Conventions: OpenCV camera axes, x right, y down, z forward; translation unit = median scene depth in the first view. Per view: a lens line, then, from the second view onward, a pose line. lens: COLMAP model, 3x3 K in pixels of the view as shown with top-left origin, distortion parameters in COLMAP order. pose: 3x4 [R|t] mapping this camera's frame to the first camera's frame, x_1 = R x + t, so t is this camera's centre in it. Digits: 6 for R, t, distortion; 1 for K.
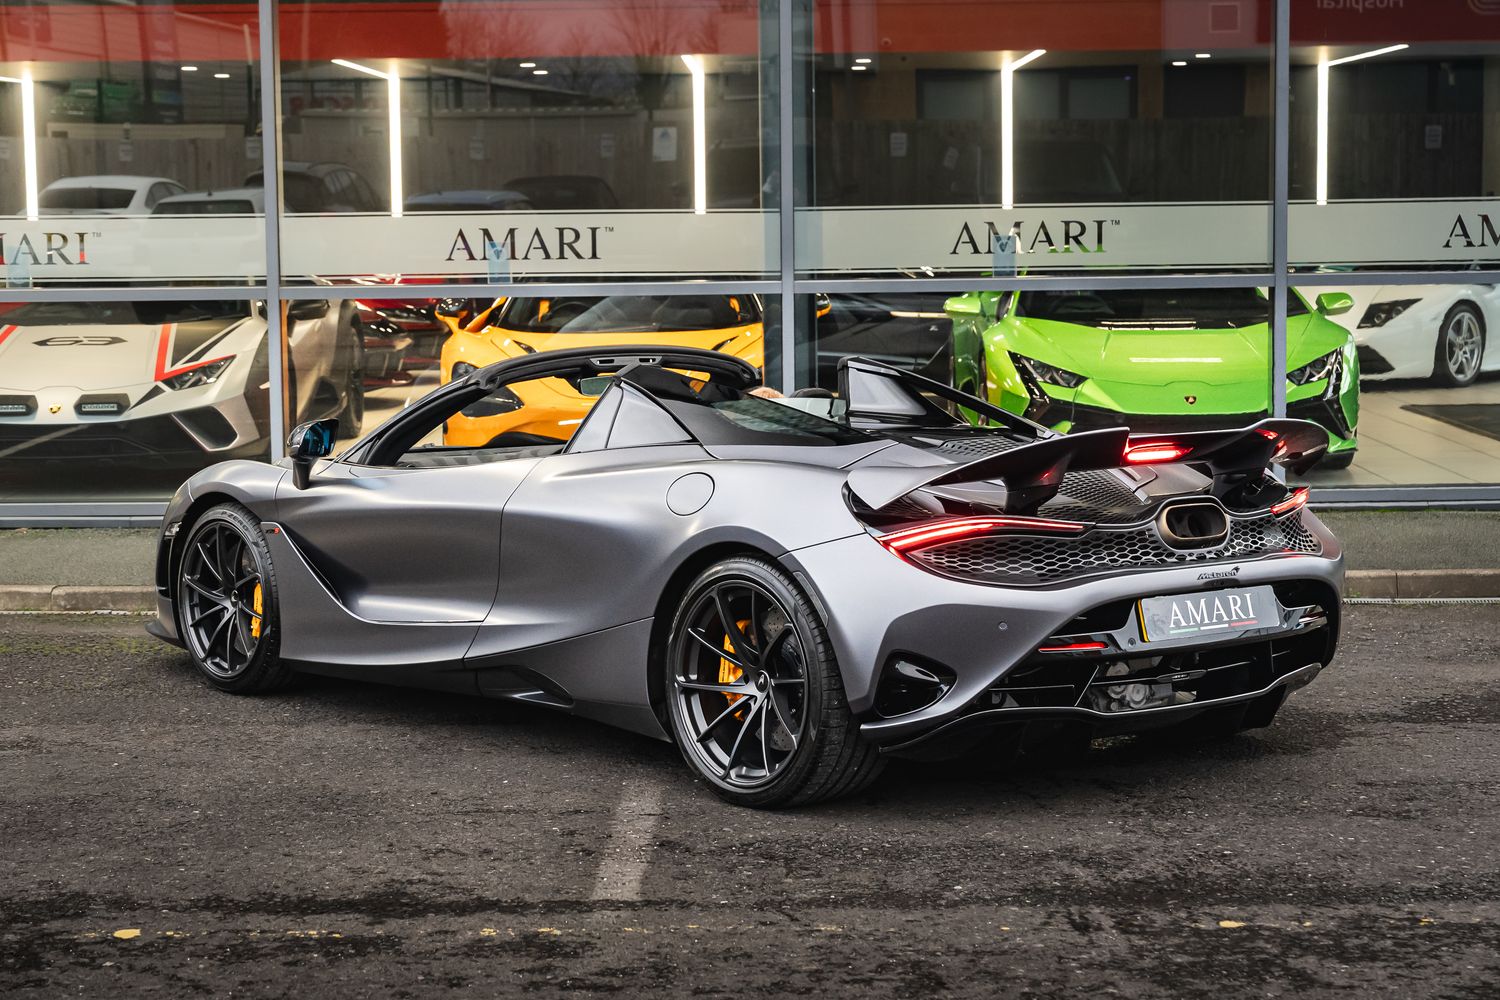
lens RADIAL K [[2833.1, 0, 750.0], [0, 2833.1, 500.0], [0, 0, 1]] dist [0.020690, -0.044814]
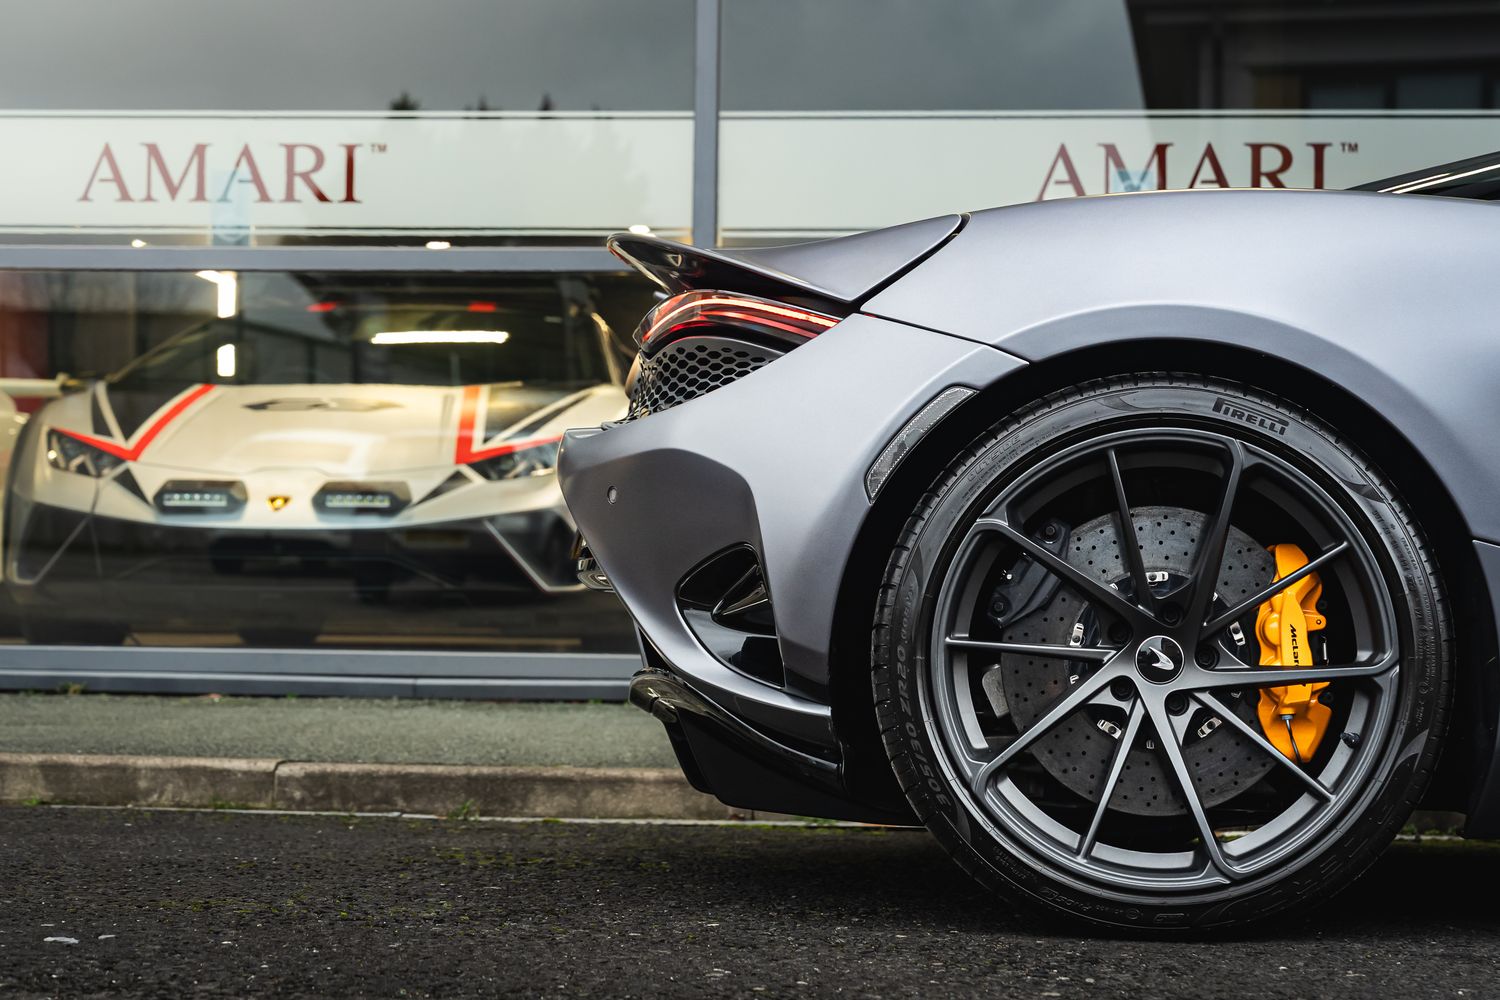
lens RADIAL K [[2941.0, 0, 737.4], [0, 2941.0, 506.2], [0, 0, 1]] dist [0.004358, 0.181355]
pose [[0.997434, 0.020137, -0.068701, -0.122758], [-0.029479, 0.990021, -0.137803, 0.047632], [0.065241, 0.139474, 0.988074, 0.463370]]
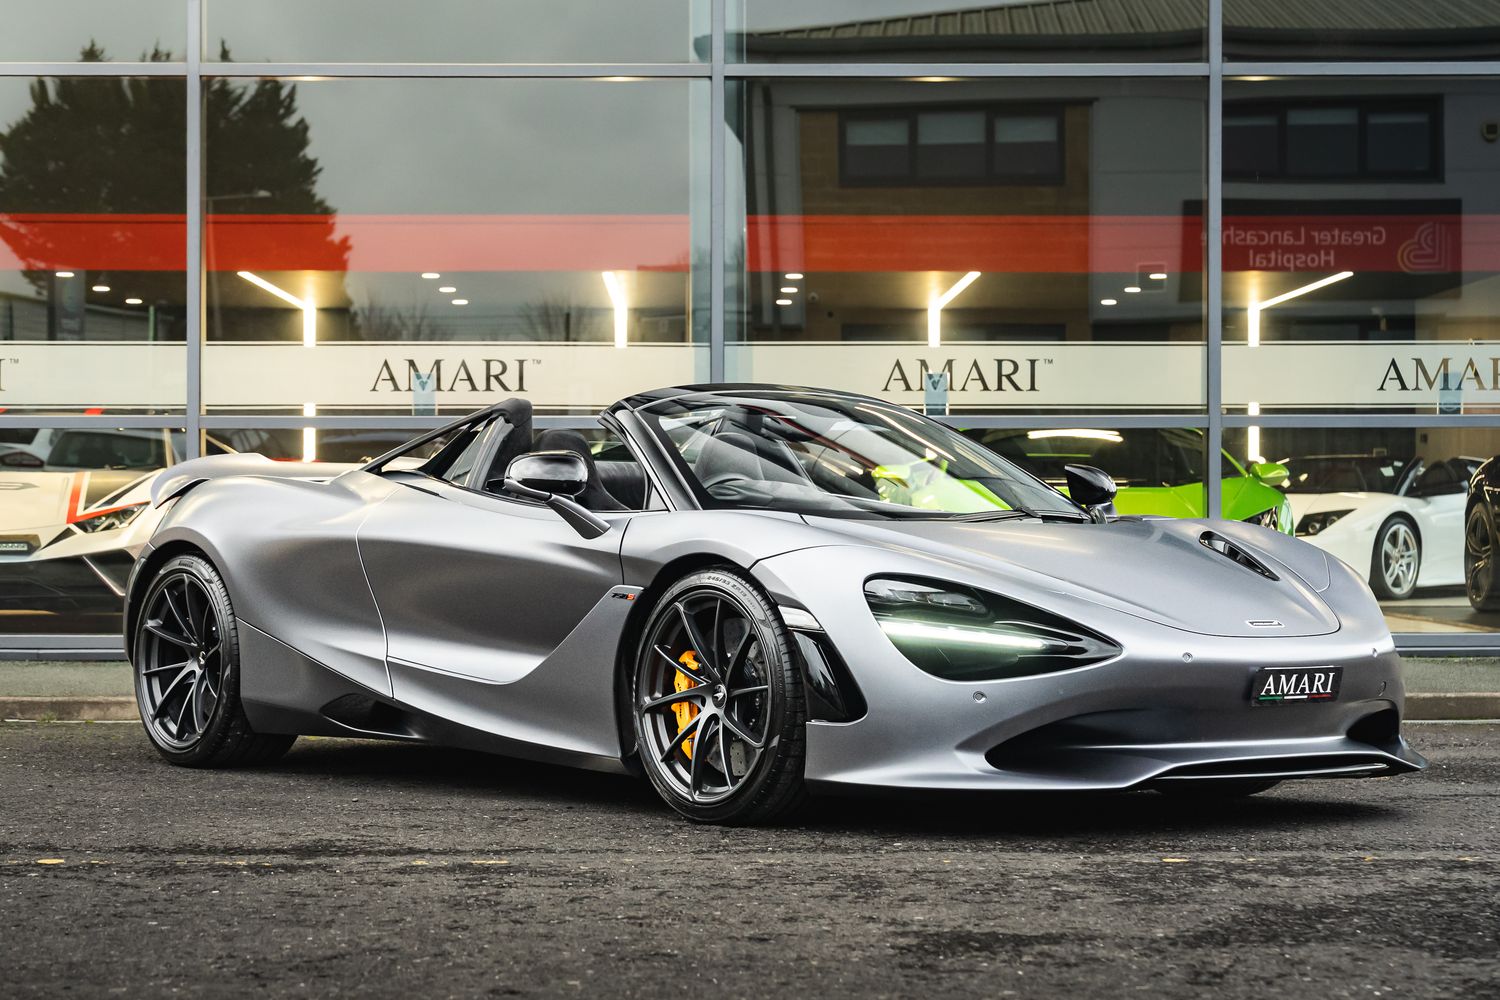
lens RADIAL K [[2941.0, 0, 737.4], [0, 2941.0, 506.2], [0, 0, 1]] dist [0.004358, 0.181355]
pose [[0.999641, 0.011134, 0.024375, -0.004259], [-0.008342, 0.993700, -0.111764, 0.067979], [-0.025465, 0.111521, 0.993436, -0.013542]]
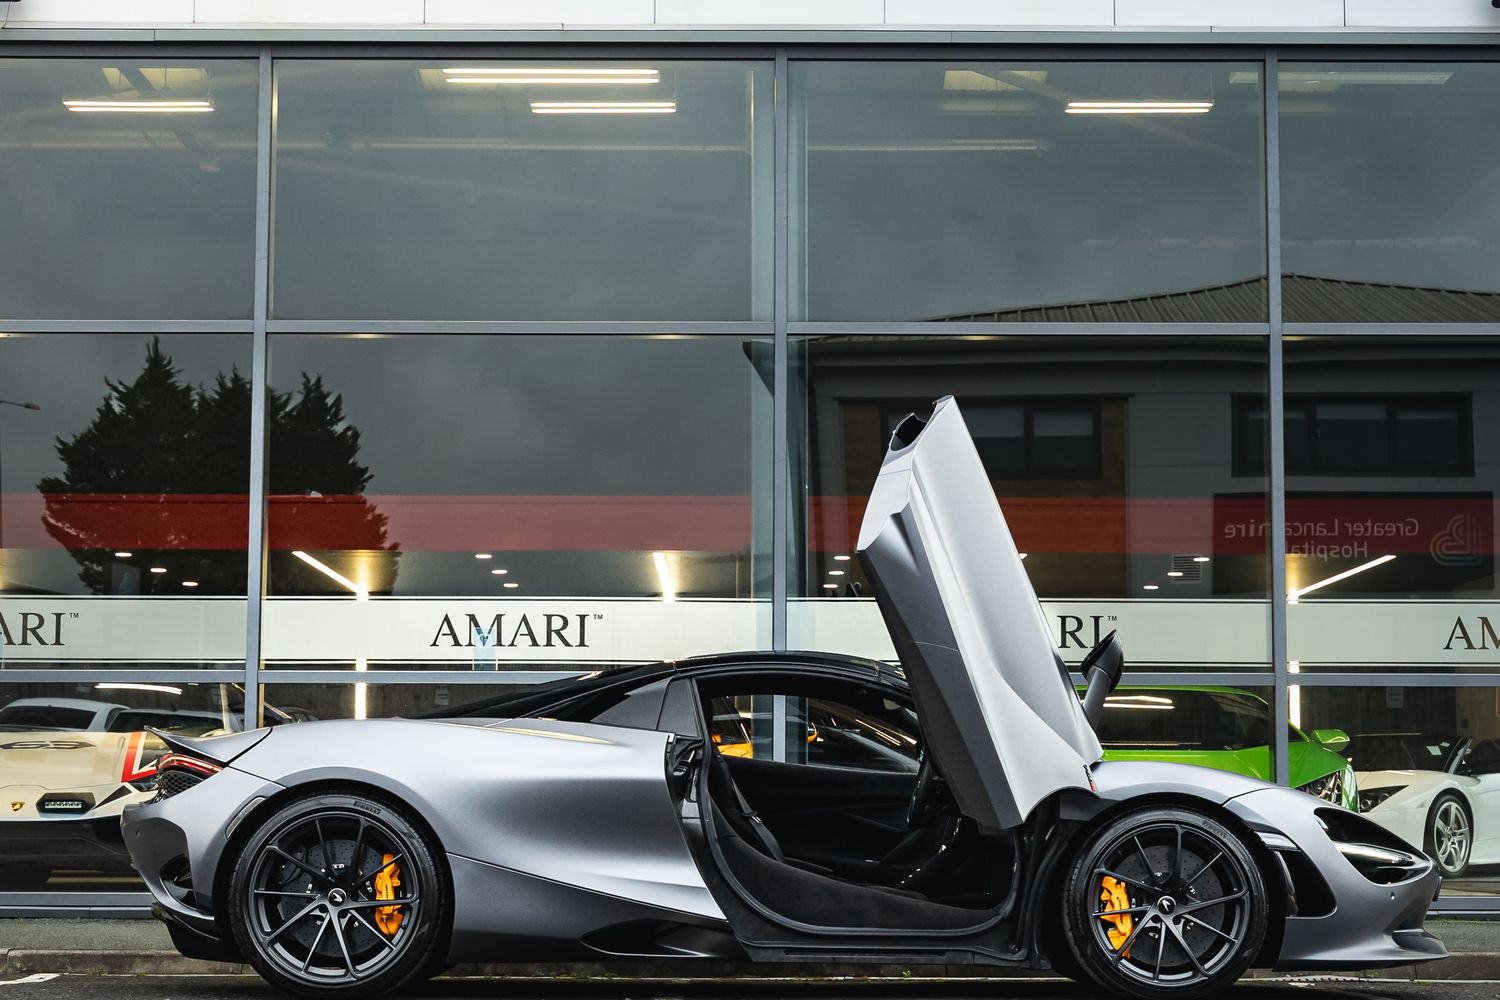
lens RADIAL K [[2856.7, 0, 750.0], [0, 2856.7, 500.0], [0, 0, 1]] dist [0.013122, -0.004533]
pose [[0.999738, 0.016114, 0.016269, -0.013742], [-0.012168, 0.975712, -0.218721, 0.080442], [-0.019399, 0.218465, 0.975652, 0.023789]]
